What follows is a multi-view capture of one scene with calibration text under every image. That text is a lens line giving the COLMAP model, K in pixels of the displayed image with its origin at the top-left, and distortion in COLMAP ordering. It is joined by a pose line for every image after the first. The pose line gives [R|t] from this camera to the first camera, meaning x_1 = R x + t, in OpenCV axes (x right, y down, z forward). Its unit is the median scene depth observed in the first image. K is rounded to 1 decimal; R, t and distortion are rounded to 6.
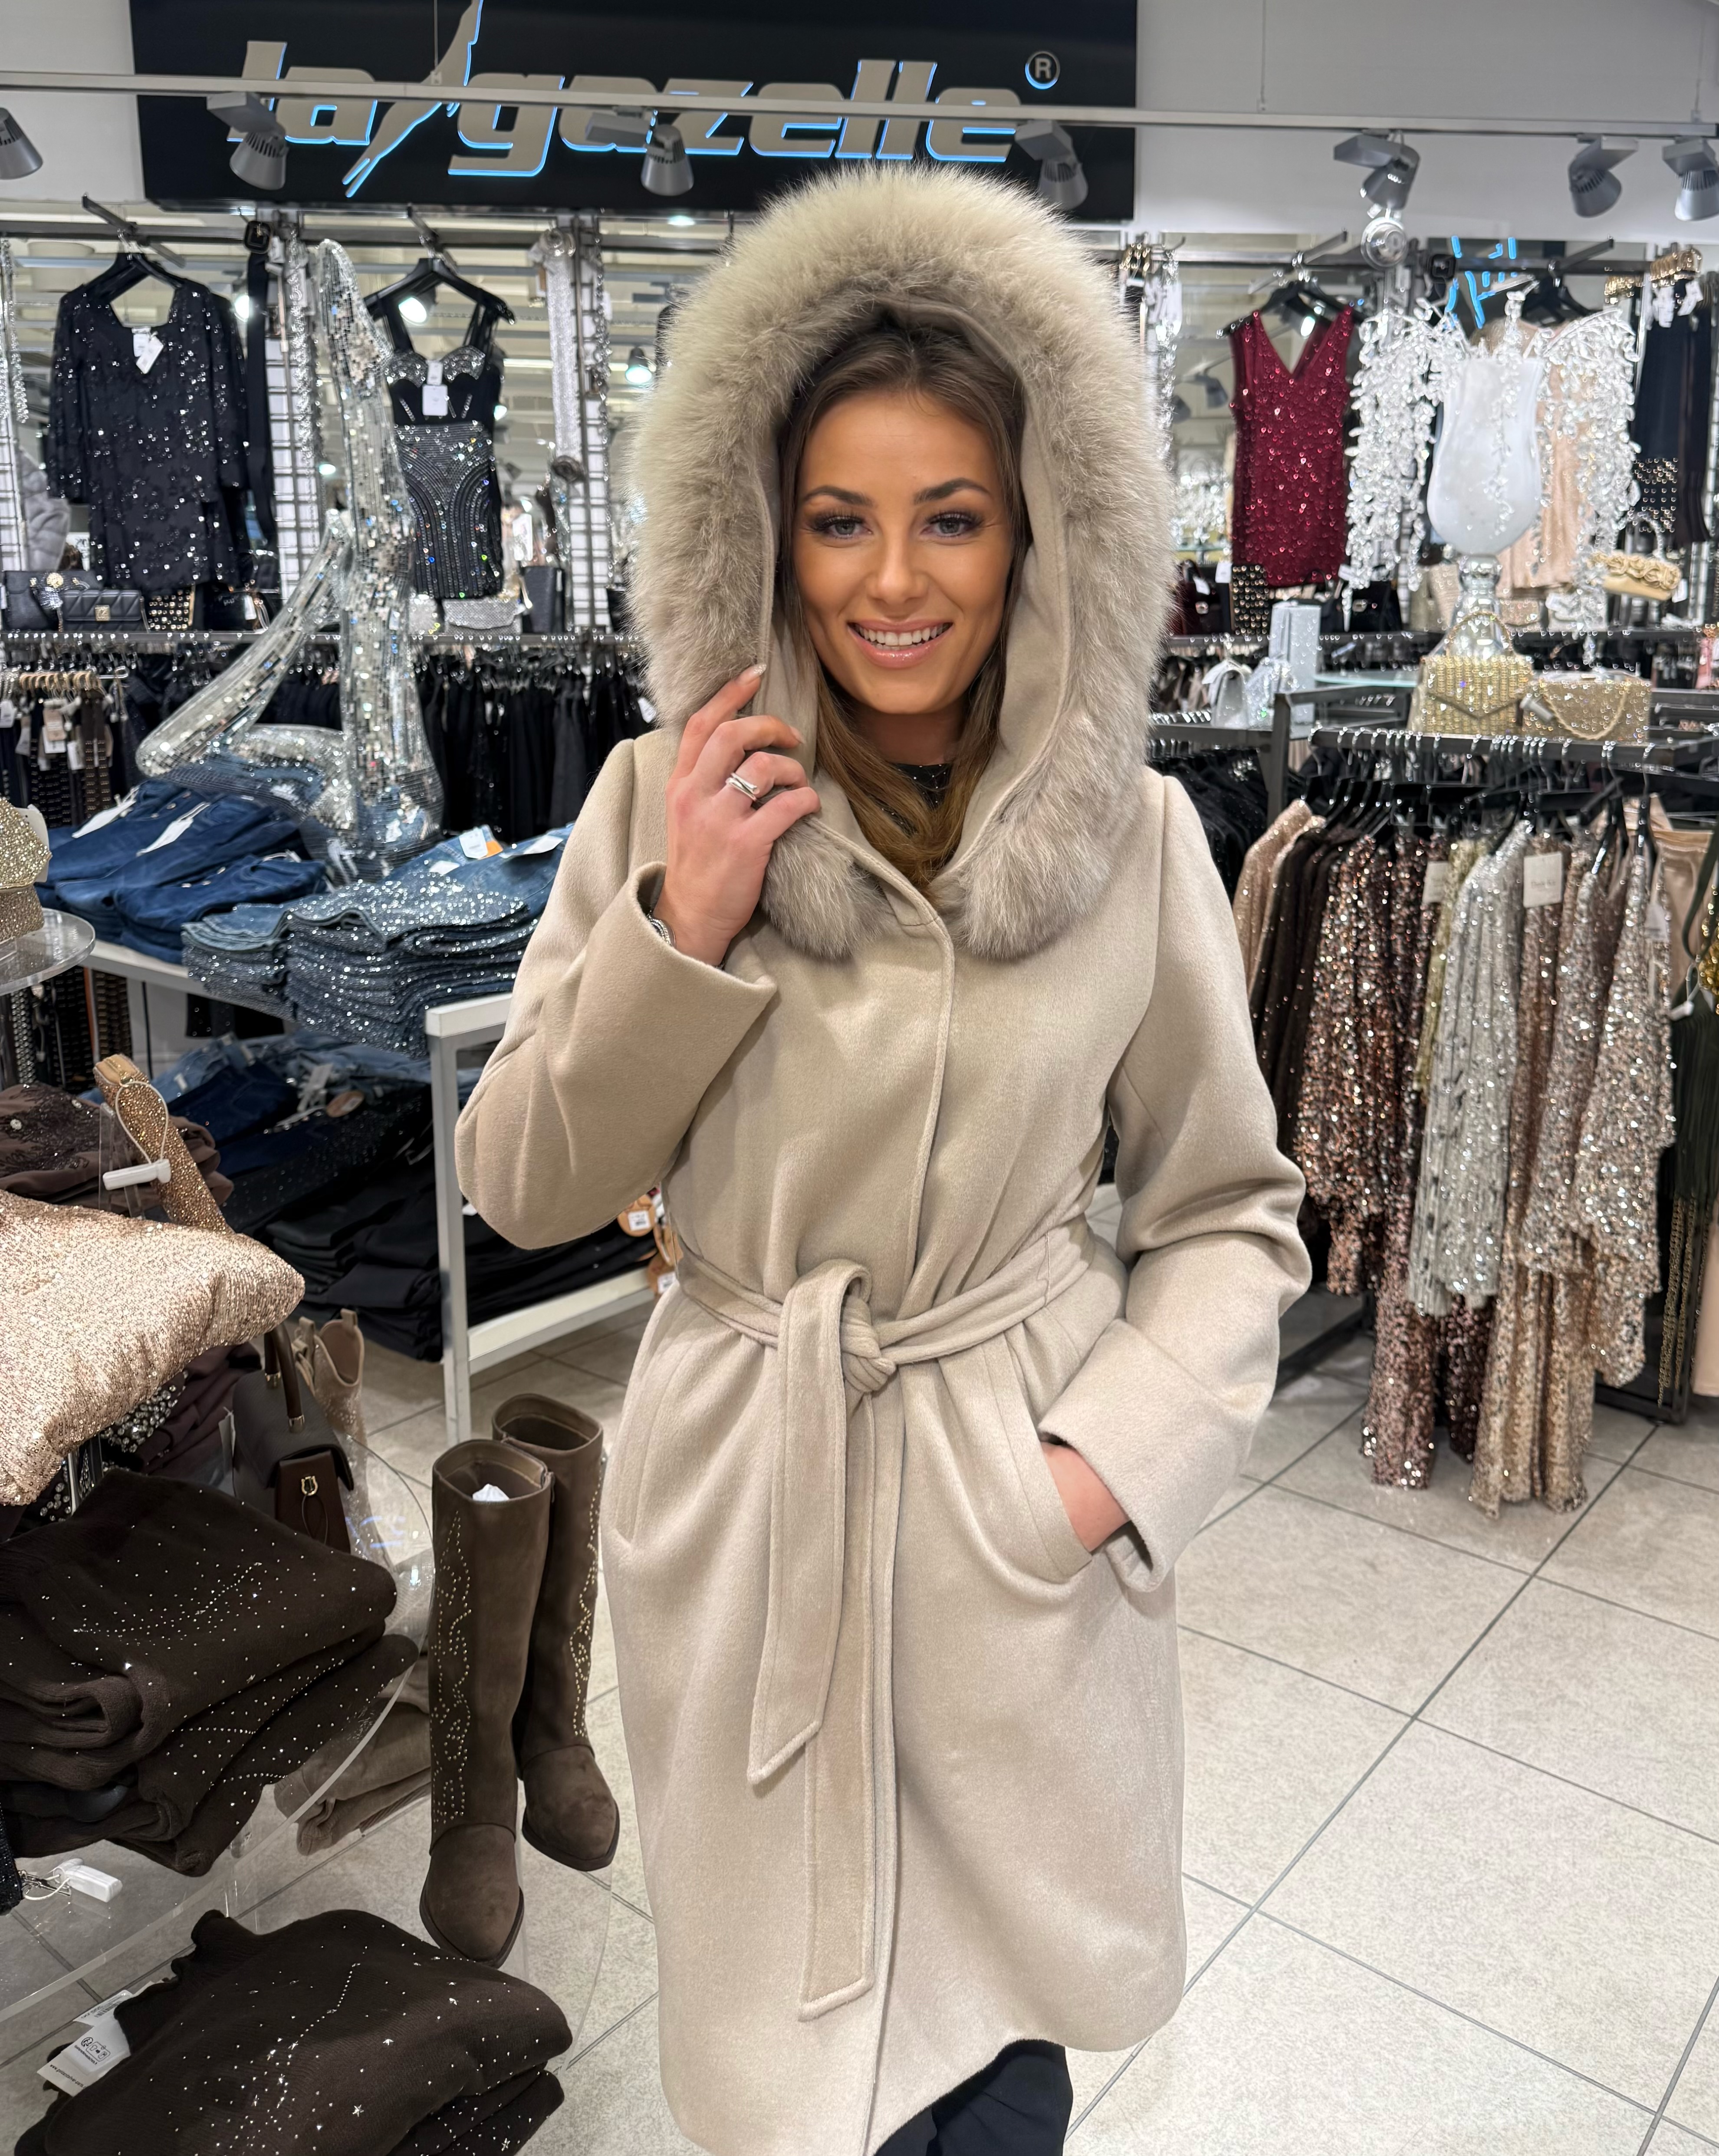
lens RADIAL K [[1766.3, 0, 927.3], [0, 1766.3, 927.5], [0, 0, 1]] dist [0.082164, -0.166798]
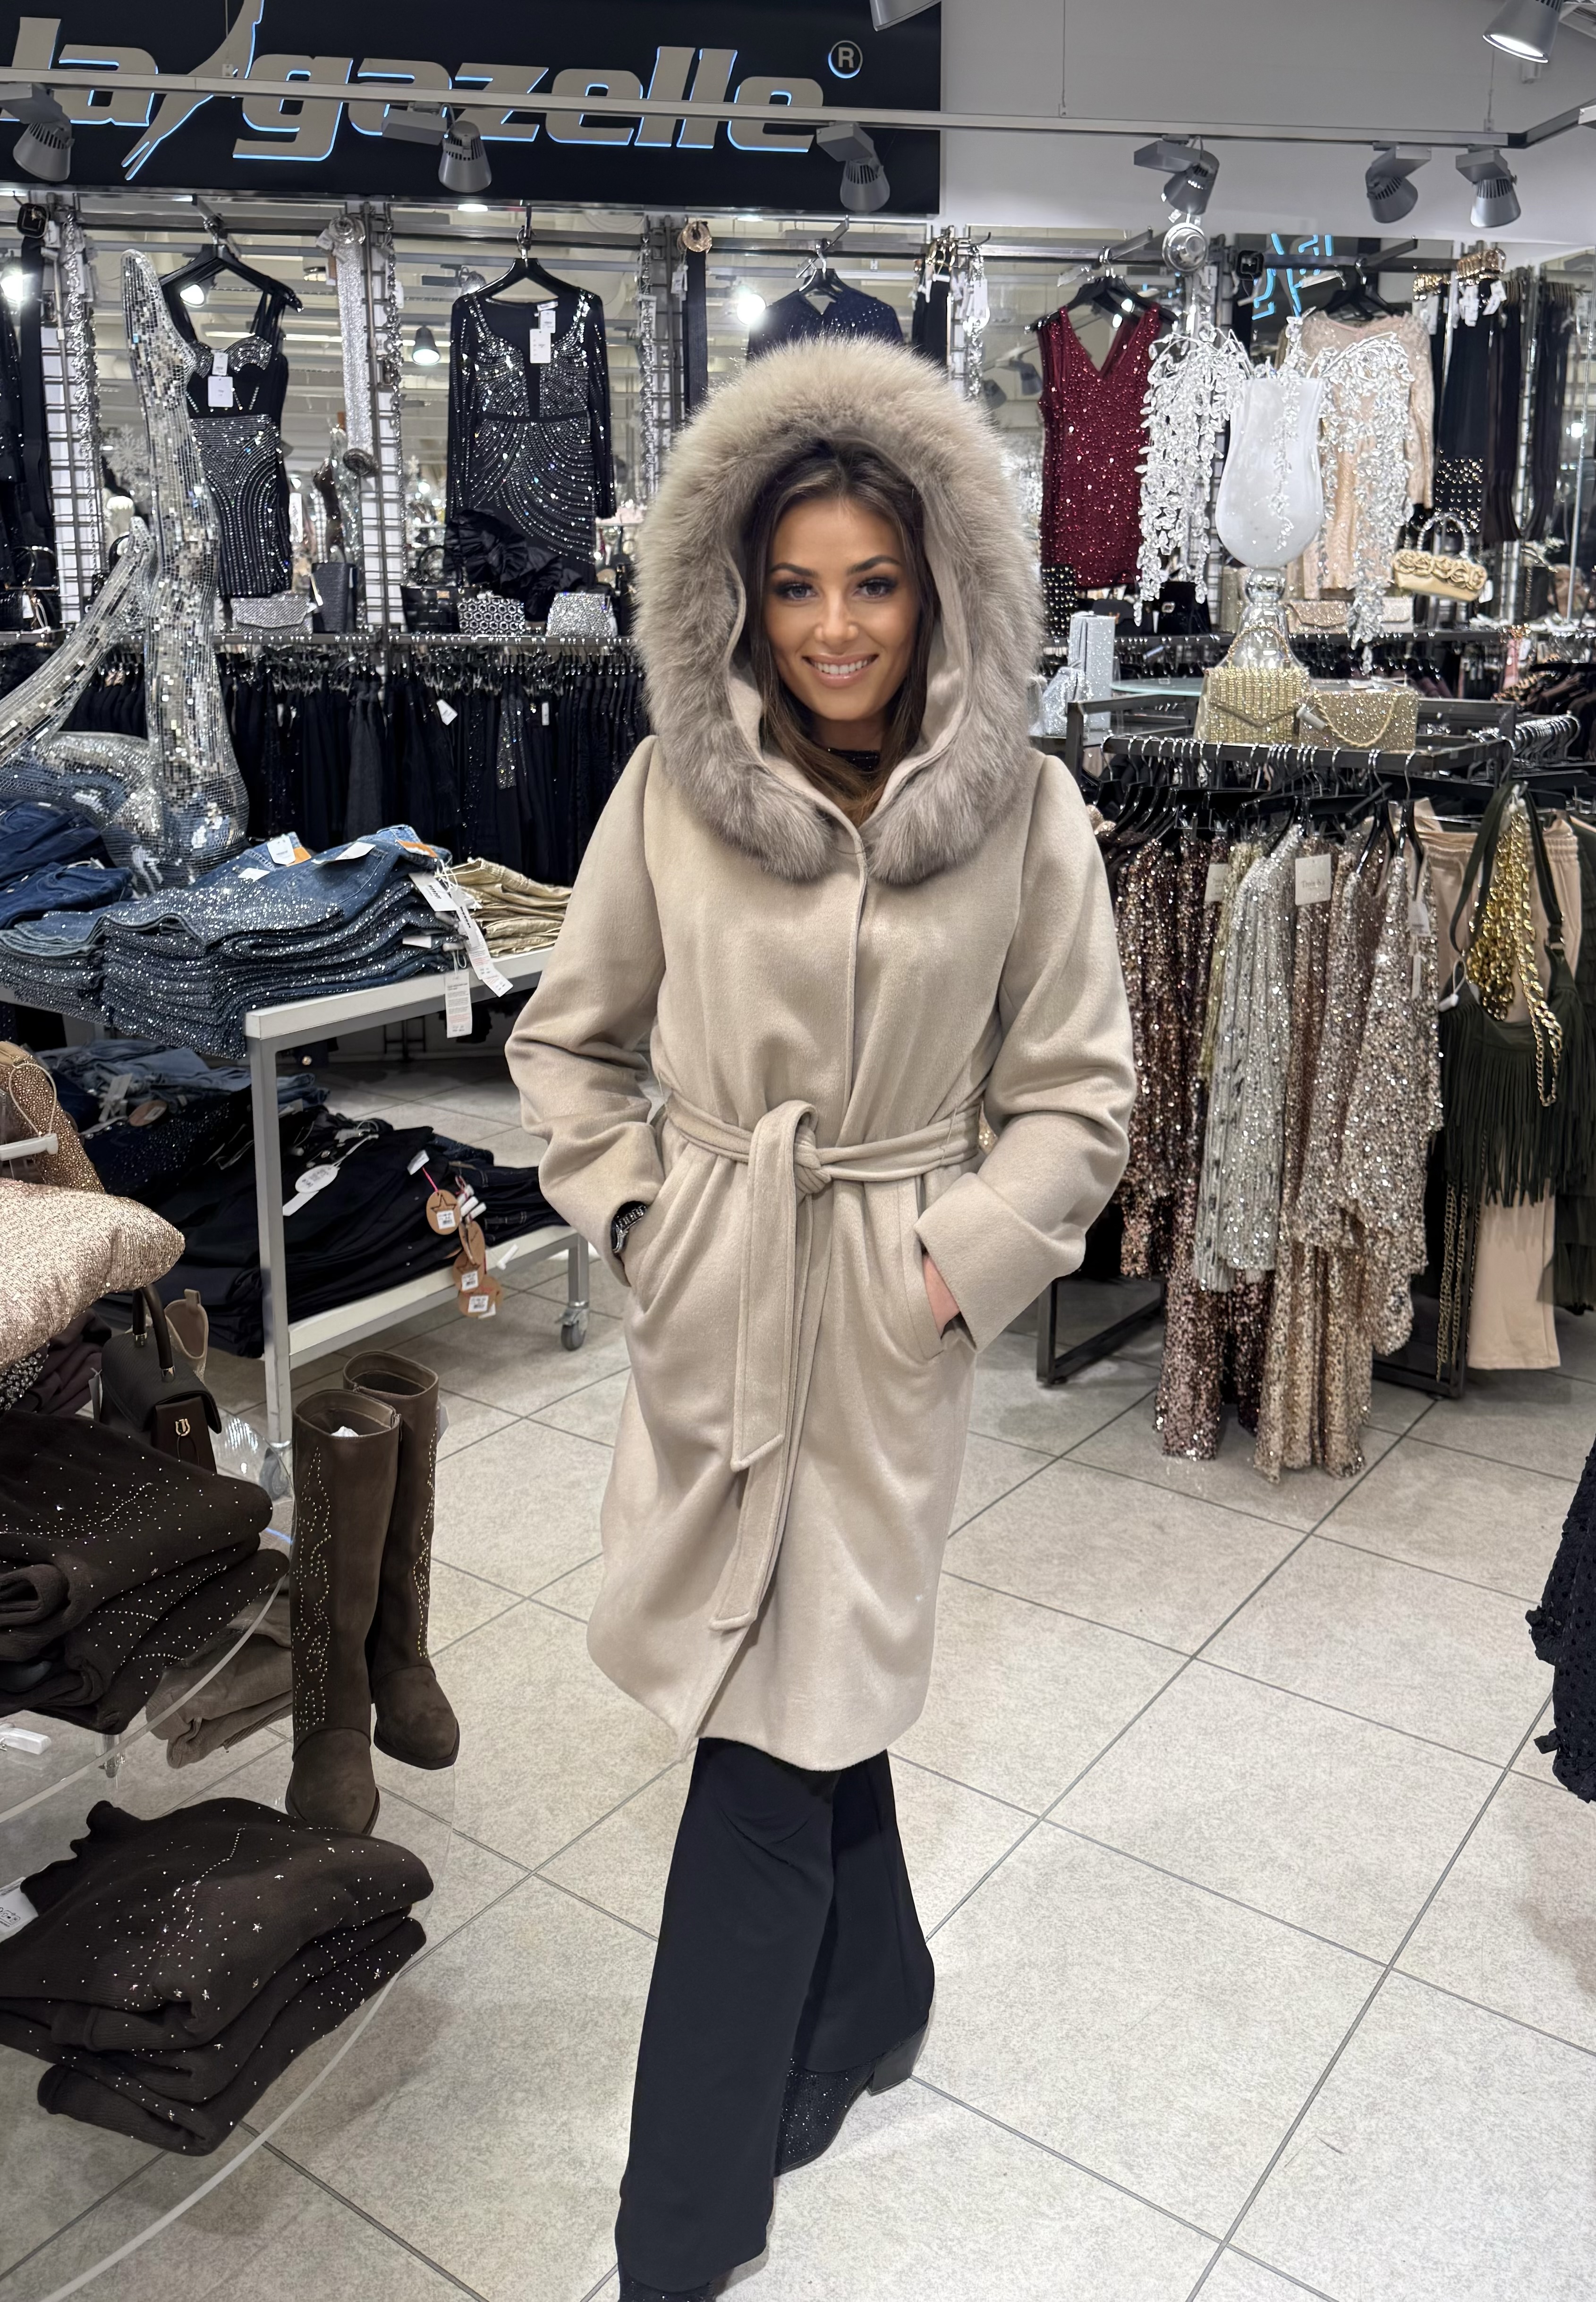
lens RADIAL K [[1895.4, 0, 842.3], [0, 1895.4, 957.4], [0, 0, 1]] dist [0.139209, -0.293203]
pose [[0.998436, -0.008123, 0.055309, 0.000290], [0.007588, 0.999922, 0.009883, 0.005310], [-0.055385, -0.009448, 0.998420, -0.104861]]
